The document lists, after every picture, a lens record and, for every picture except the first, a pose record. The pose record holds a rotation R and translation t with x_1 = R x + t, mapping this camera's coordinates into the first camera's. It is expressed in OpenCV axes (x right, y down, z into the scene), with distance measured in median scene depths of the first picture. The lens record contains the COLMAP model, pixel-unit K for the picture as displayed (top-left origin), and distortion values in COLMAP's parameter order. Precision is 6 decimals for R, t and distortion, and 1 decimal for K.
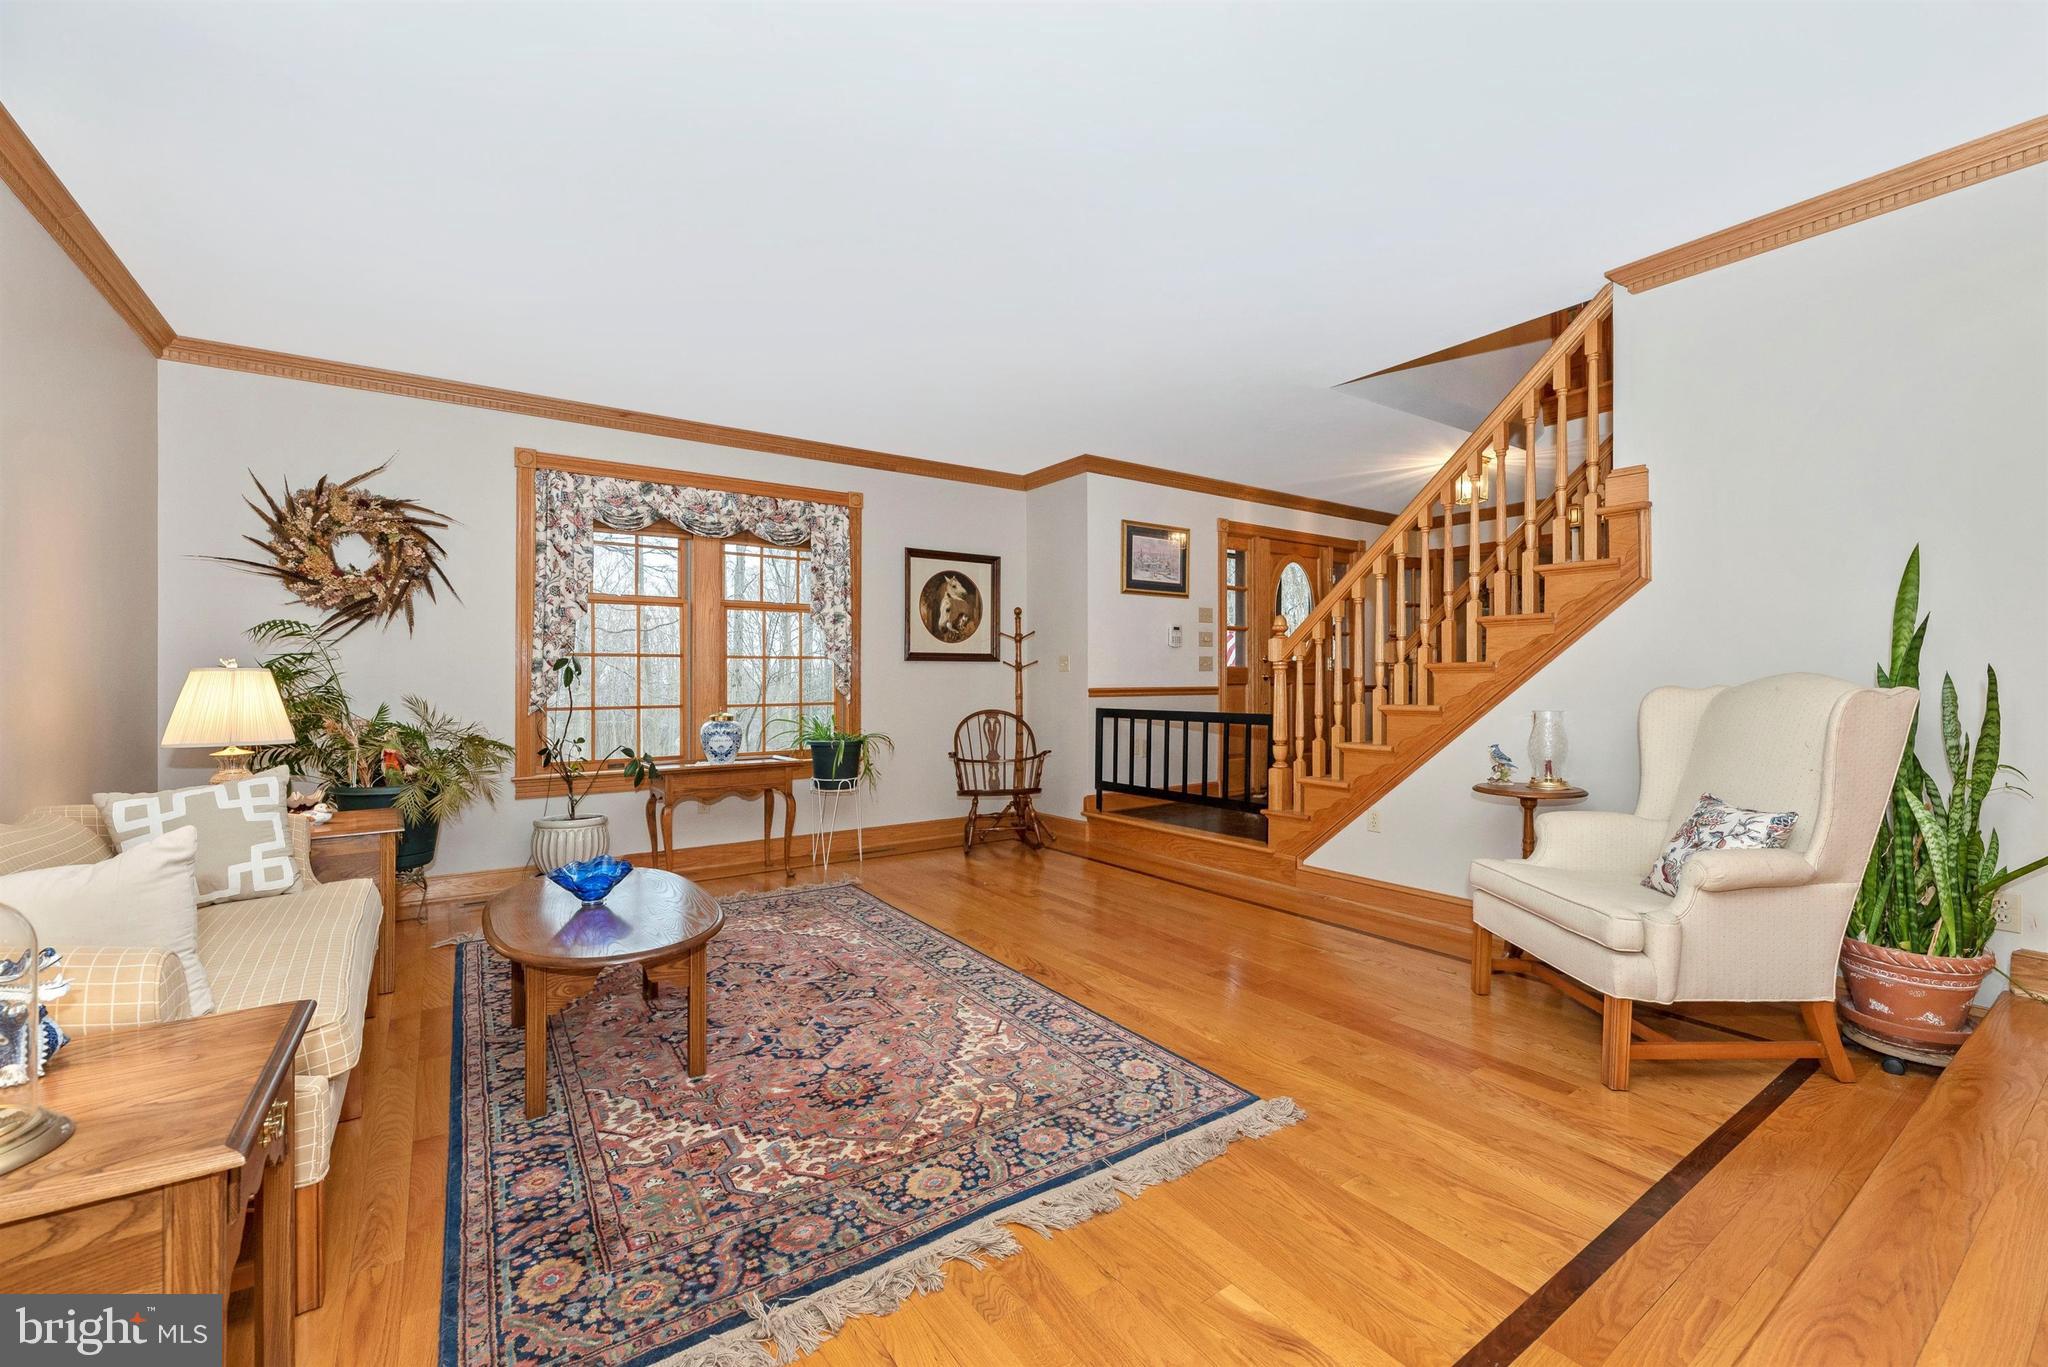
lens RADIAL K [[838.2, 0, 1021.4], [0, 838.2, 677.2], [0, 0, 1]] dist [-0.001914, 0.000100]
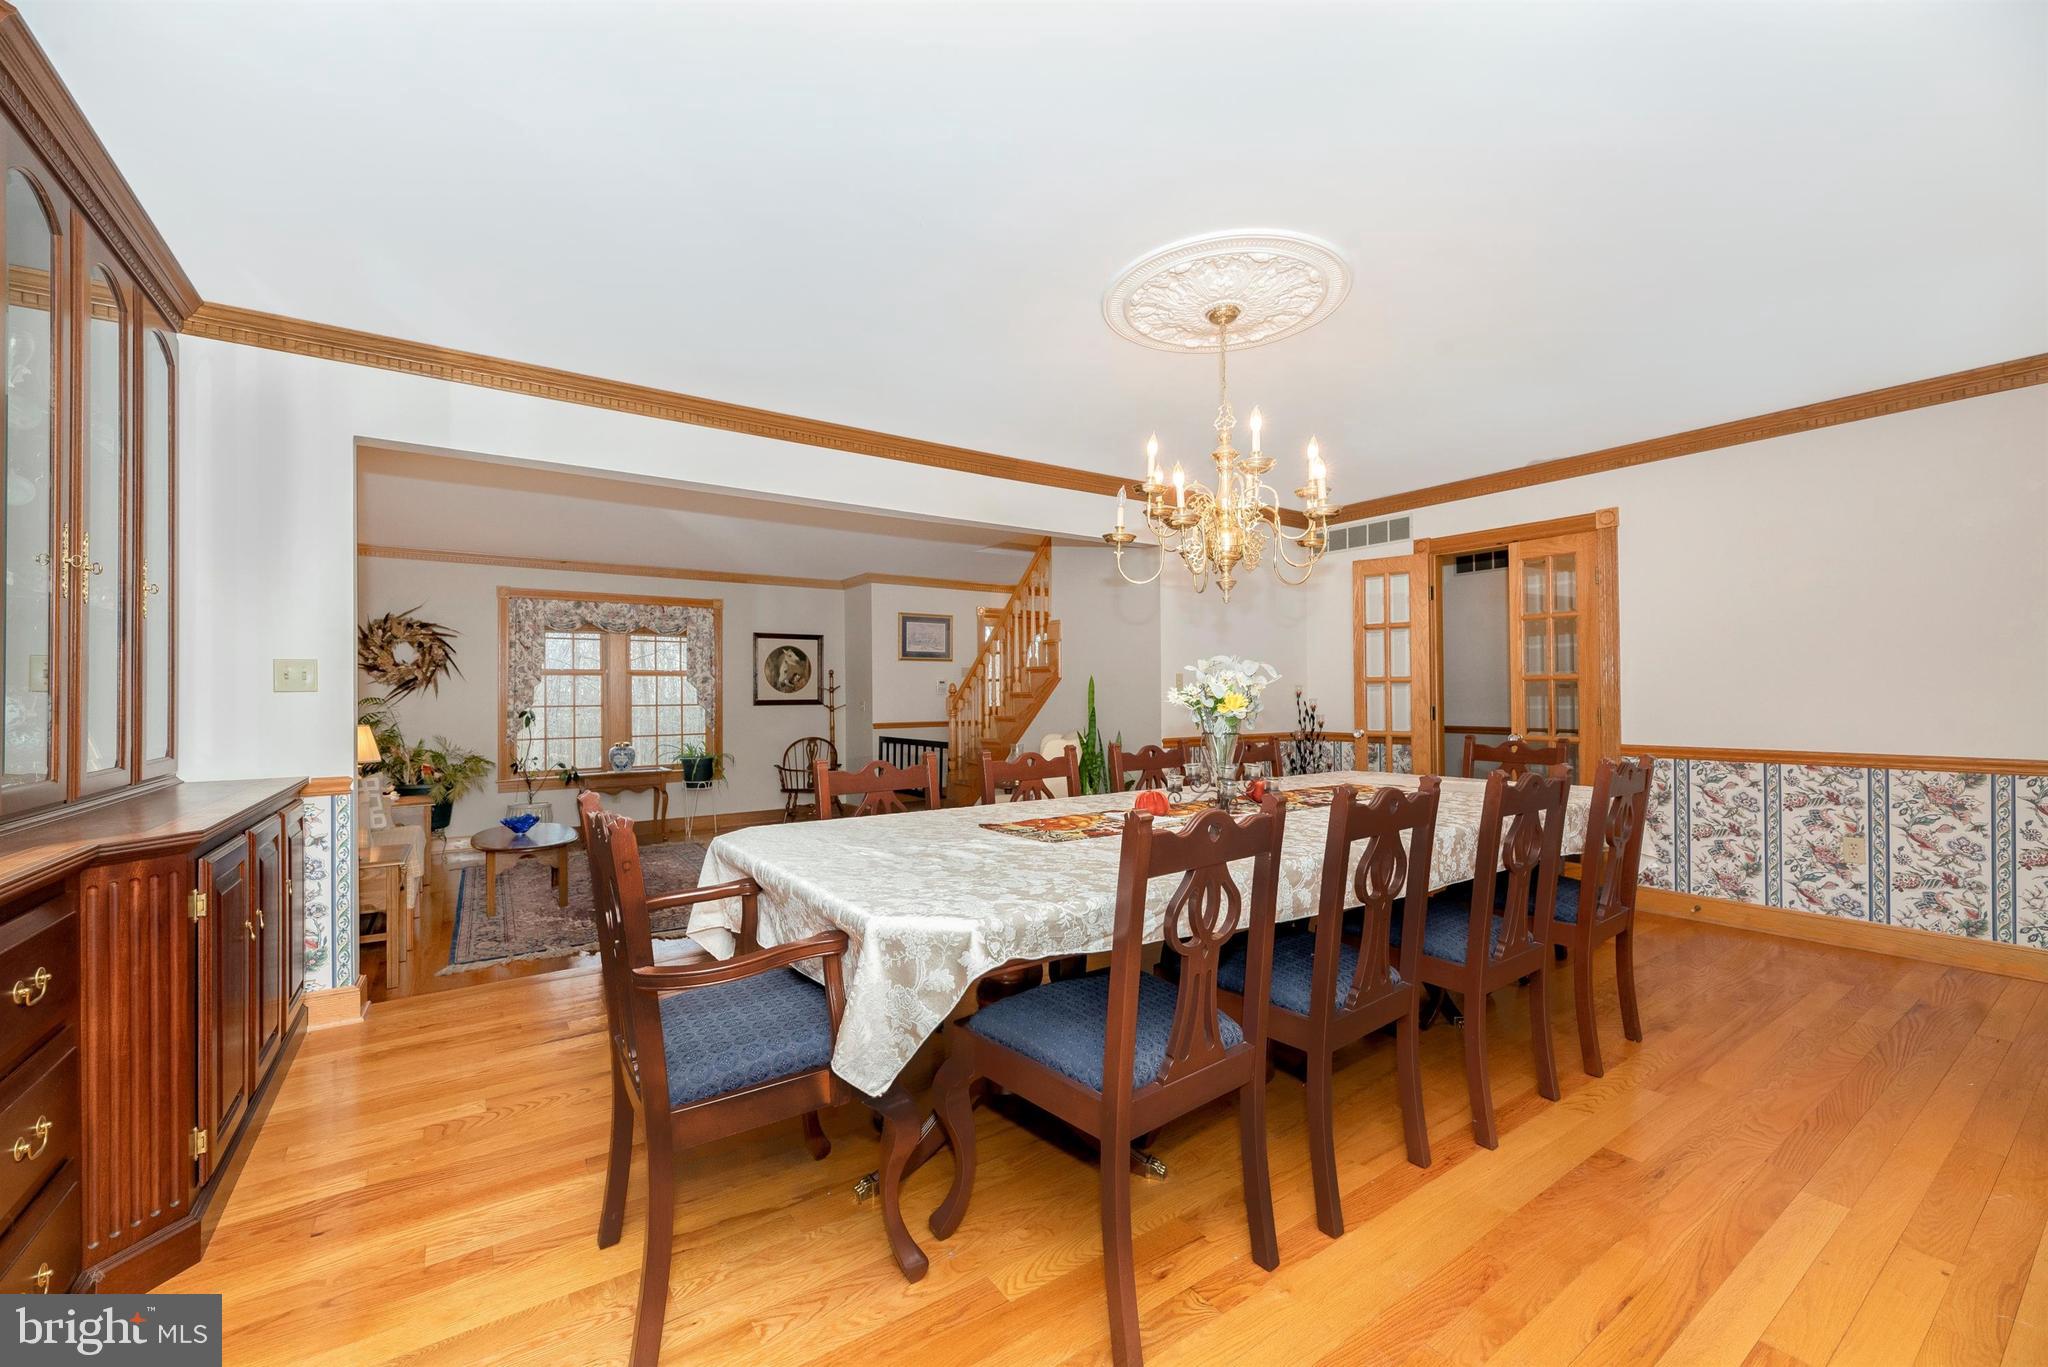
lens RADIAL K [[838.2, 0, 1028.2], [0, 838.2, 692.7], [0, 0, 1]] dist [-0.001914, 0.000100]
pose [[0.999948, -0.000374, -0.010151, 0.439007], [0.000440, 0.999979, 0.006537, -0.061617], [0.010148, -0.006541, 0.999927, -0.616777]]
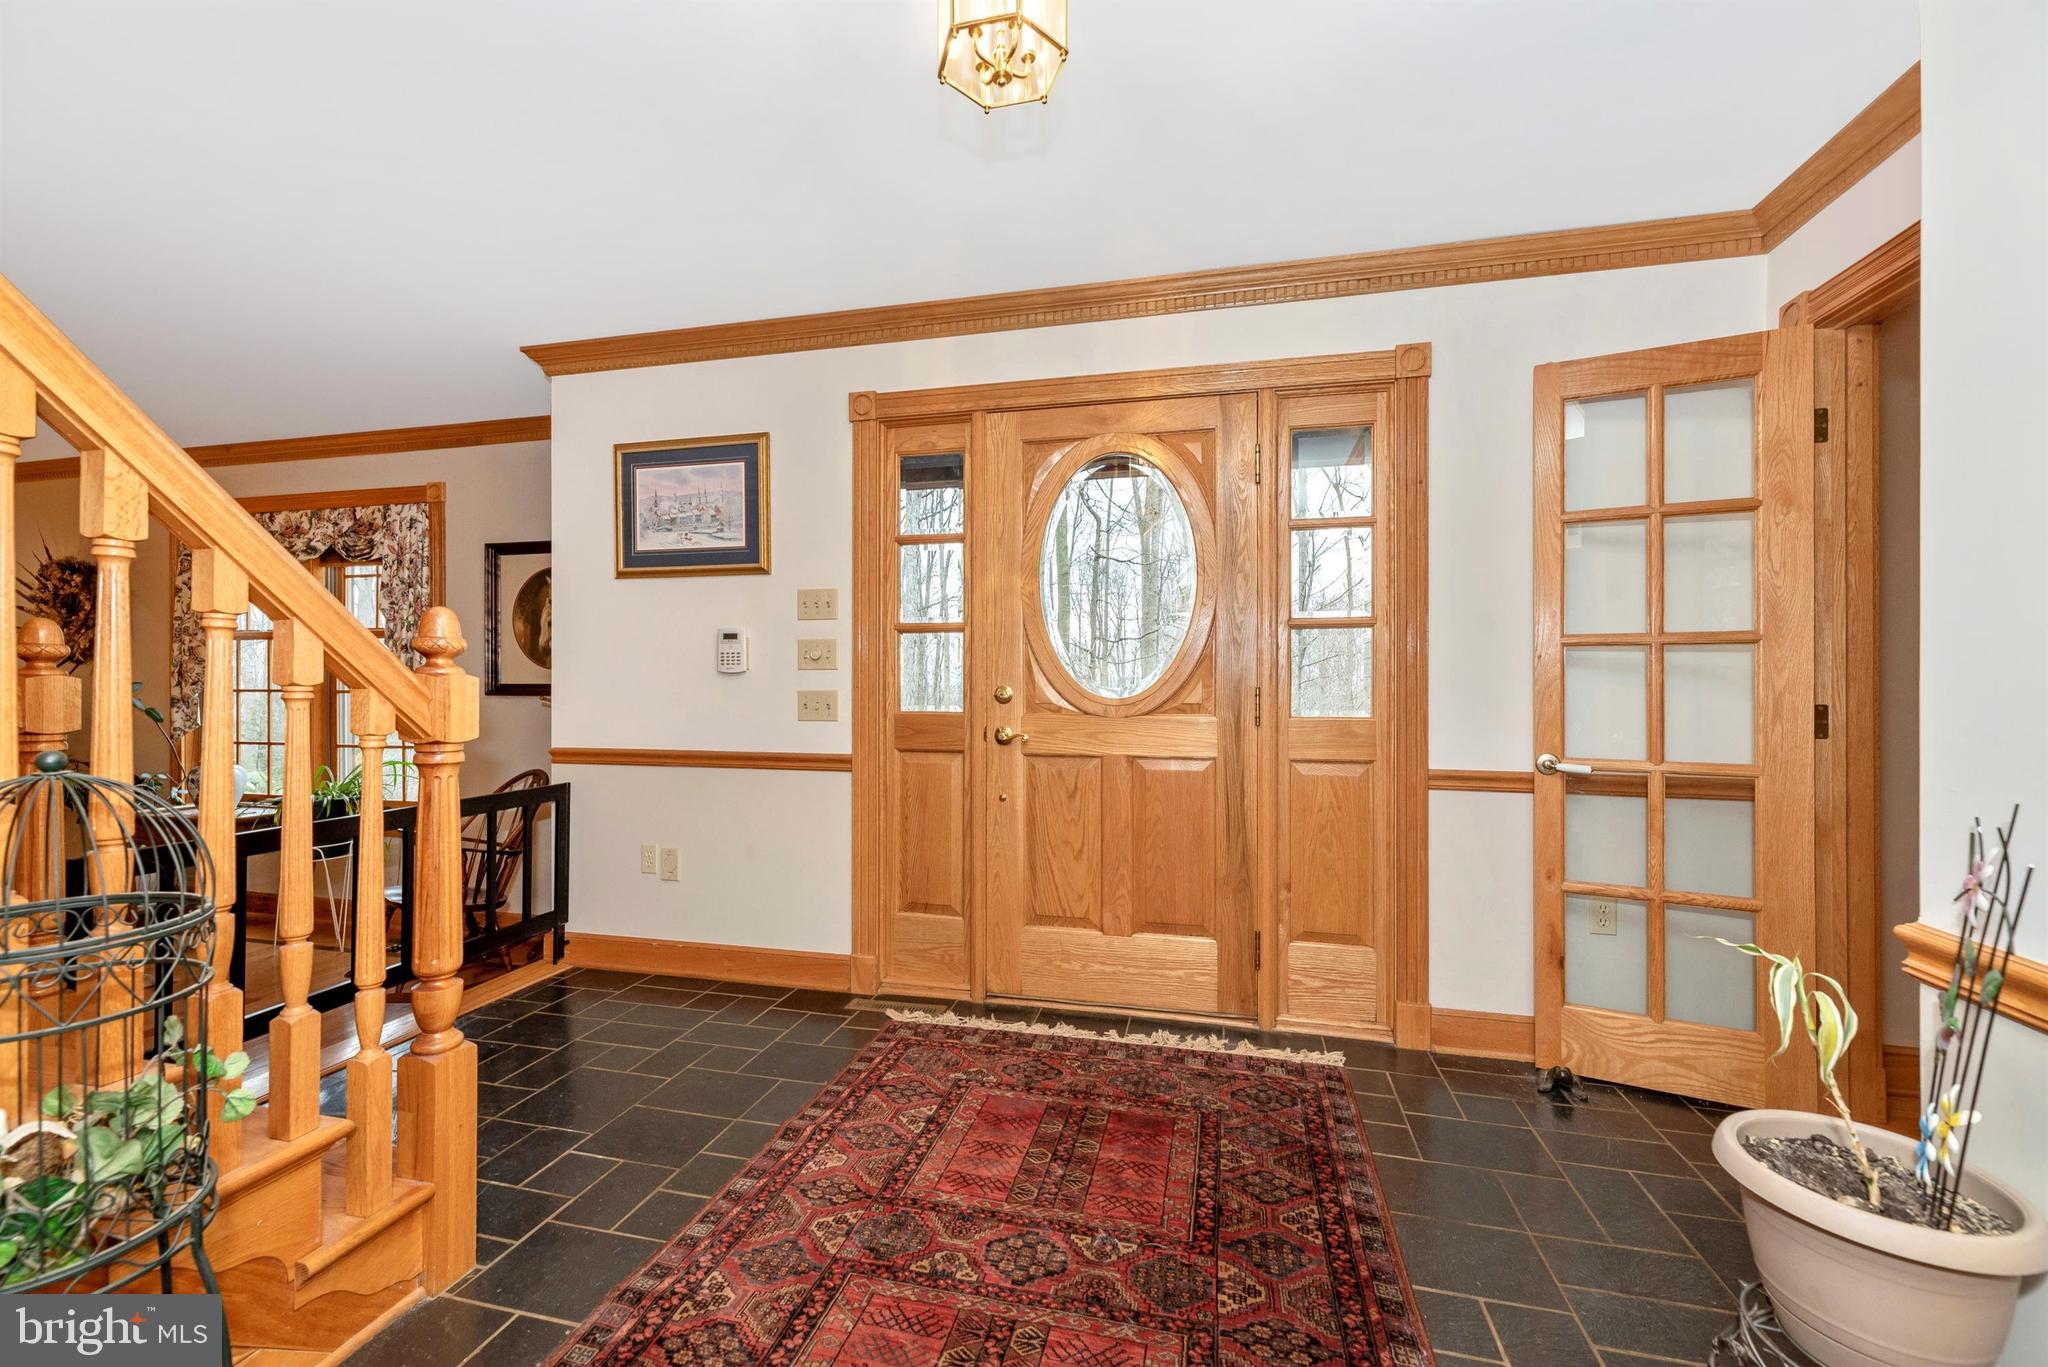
lens RADIAL K [[838.2, 0, 1015.2], [0, 838.2, 681.9], [0, 0, 1]] dist [-0.001914, 0.000100]
pose [[0.661390, 0.004910, -0.750026, 0.839346], [-0.000532, 0.999981, 0.006077, -0.041898], [0.750042, -0.003620, 0.661380, 0.983653]]
